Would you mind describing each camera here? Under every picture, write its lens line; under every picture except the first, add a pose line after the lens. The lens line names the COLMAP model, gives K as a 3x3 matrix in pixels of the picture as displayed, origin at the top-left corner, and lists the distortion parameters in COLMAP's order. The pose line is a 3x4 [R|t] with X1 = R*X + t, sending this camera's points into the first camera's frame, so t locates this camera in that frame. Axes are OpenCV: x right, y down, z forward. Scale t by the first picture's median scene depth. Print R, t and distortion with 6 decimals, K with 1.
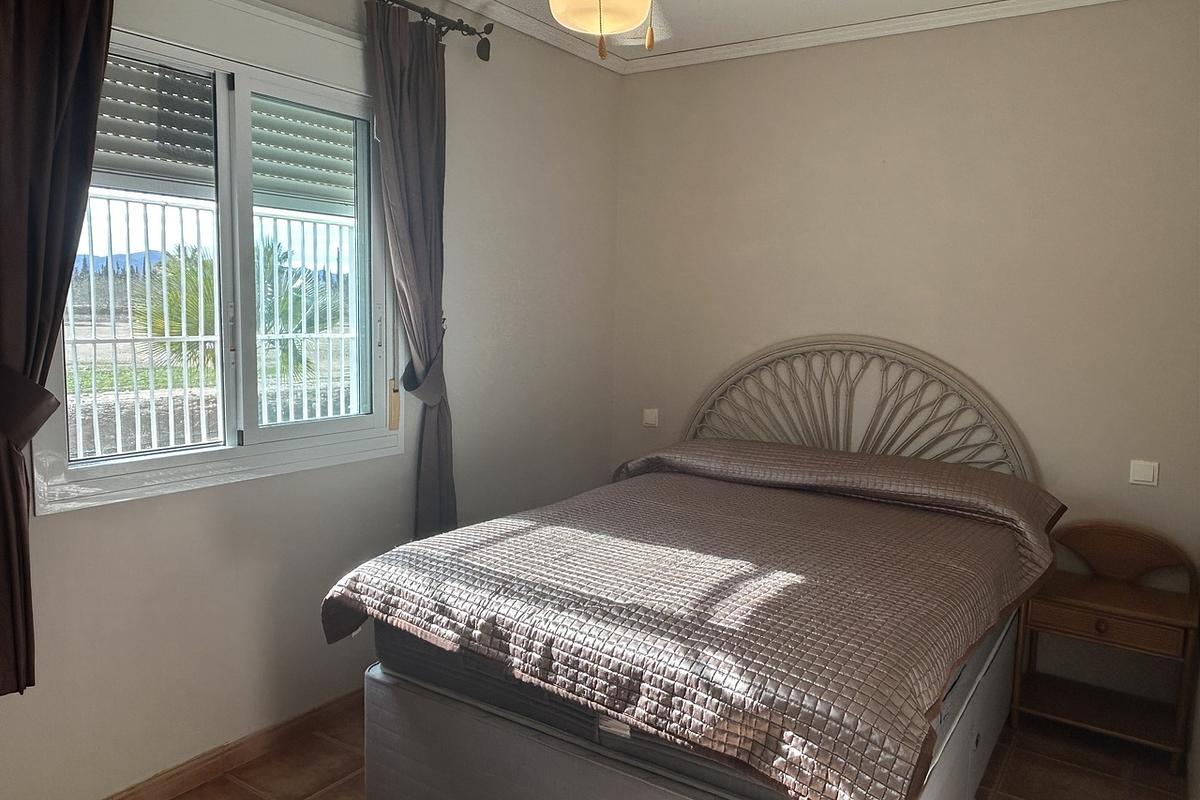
lens RADIAL K [[878.0, 0, 600.0], [0, 878.0, 400.0], [0, 0, 1]] dist [-0.049556, -0.000298]
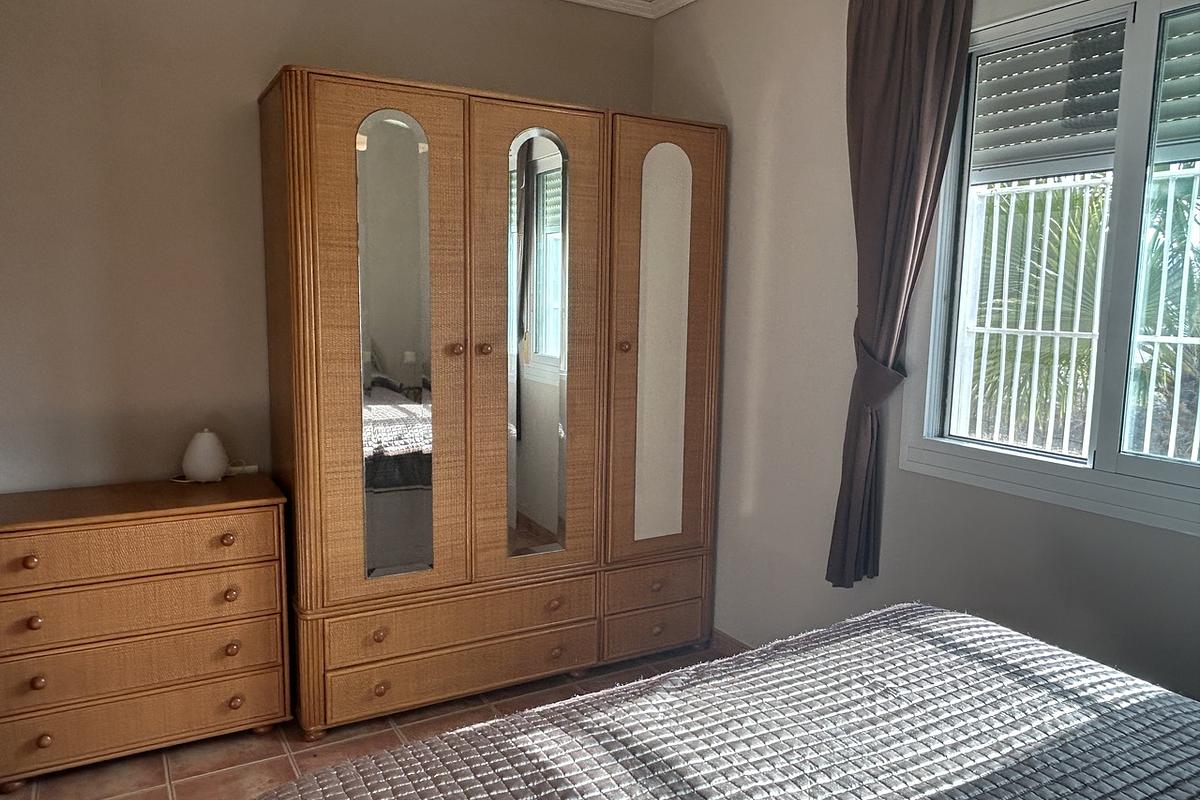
lens RADIAL K [[844.1, 0, 600.0], [0, 844.1, 400.0], [0, 0, 1]] dist [-0.001307, -0.002548]
pose [[-0.427329, 0.094609, -0.899132, 0.522791], [-0.110738, 0.981544, 0.155911, -0.087832], [0.897289, 0.166193, -0.408966, 0.951232]]
